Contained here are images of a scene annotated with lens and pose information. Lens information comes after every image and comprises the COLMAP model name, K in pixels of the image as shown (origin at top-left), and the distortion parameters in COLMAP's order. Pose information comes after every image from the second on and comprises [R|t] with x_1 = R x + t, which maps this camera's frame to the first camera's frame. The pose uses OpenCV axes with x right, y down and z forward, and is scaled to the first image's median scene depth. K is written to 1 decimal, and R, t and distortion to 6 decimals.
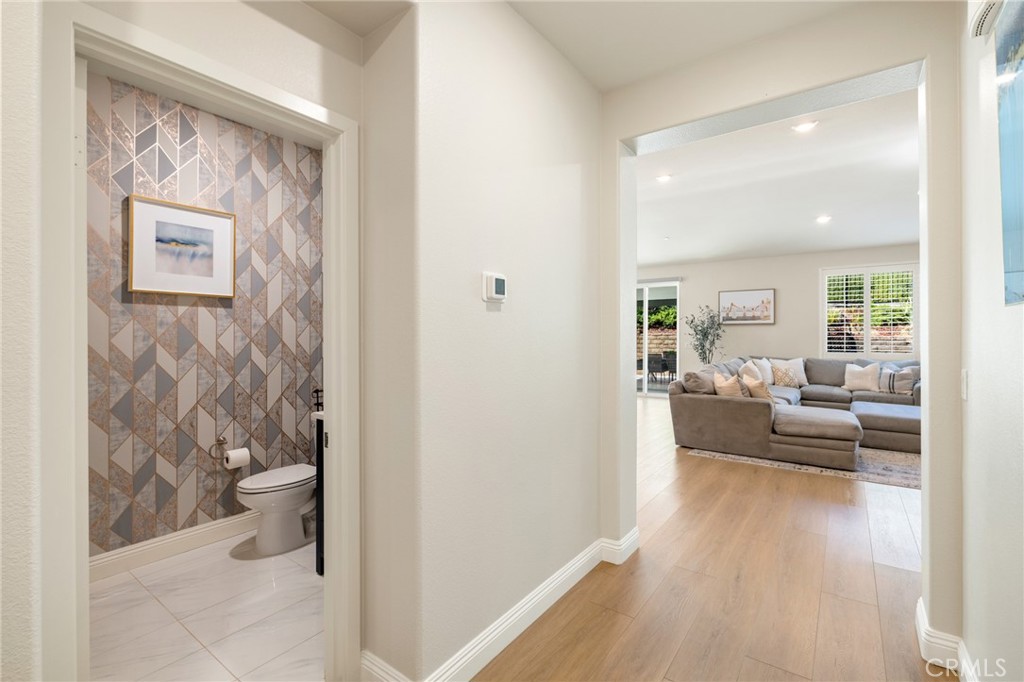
lens RADIAL K [[459.7, 0, 512.8], [0, 459.7, 335.9], [0, 0, 1]] dist [-0.000678, 0.000143]
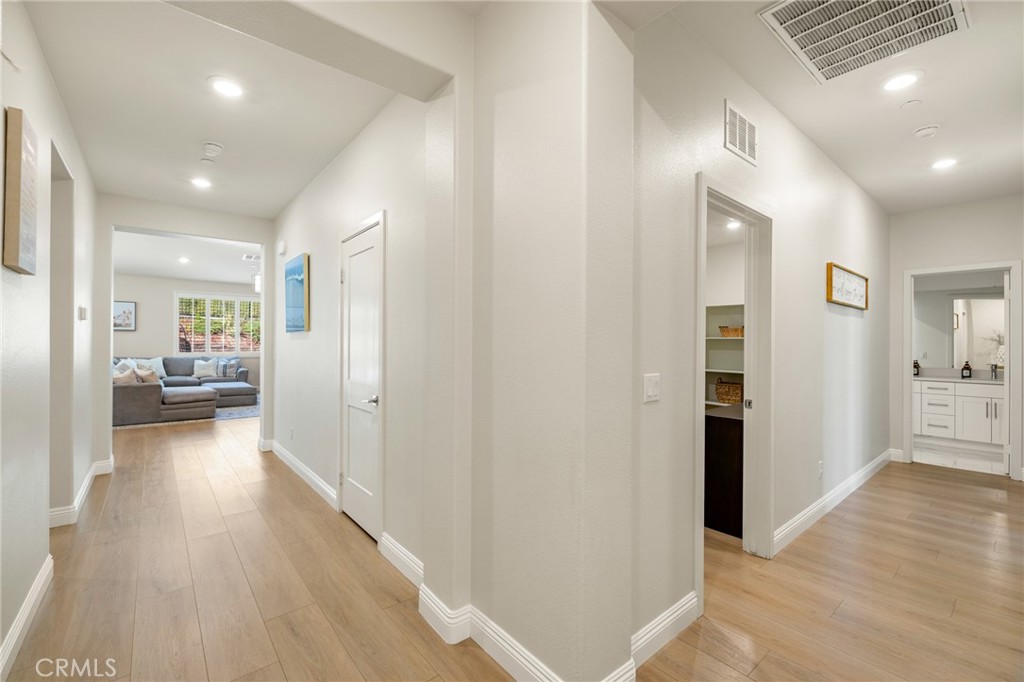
lens RADIAL K [[432.5, 0, 512.0], [0, 432.5, 341.0], [0, 0, 1]] dist [-0.001247, 0.000294]
pose [[0.247819, 0.005018, 0.968793, -0.342396], [-0.003644, 0.999984, -0.004247, 0.003493], [-0.968799, -0.002478, 0.247833, -0.301677]]
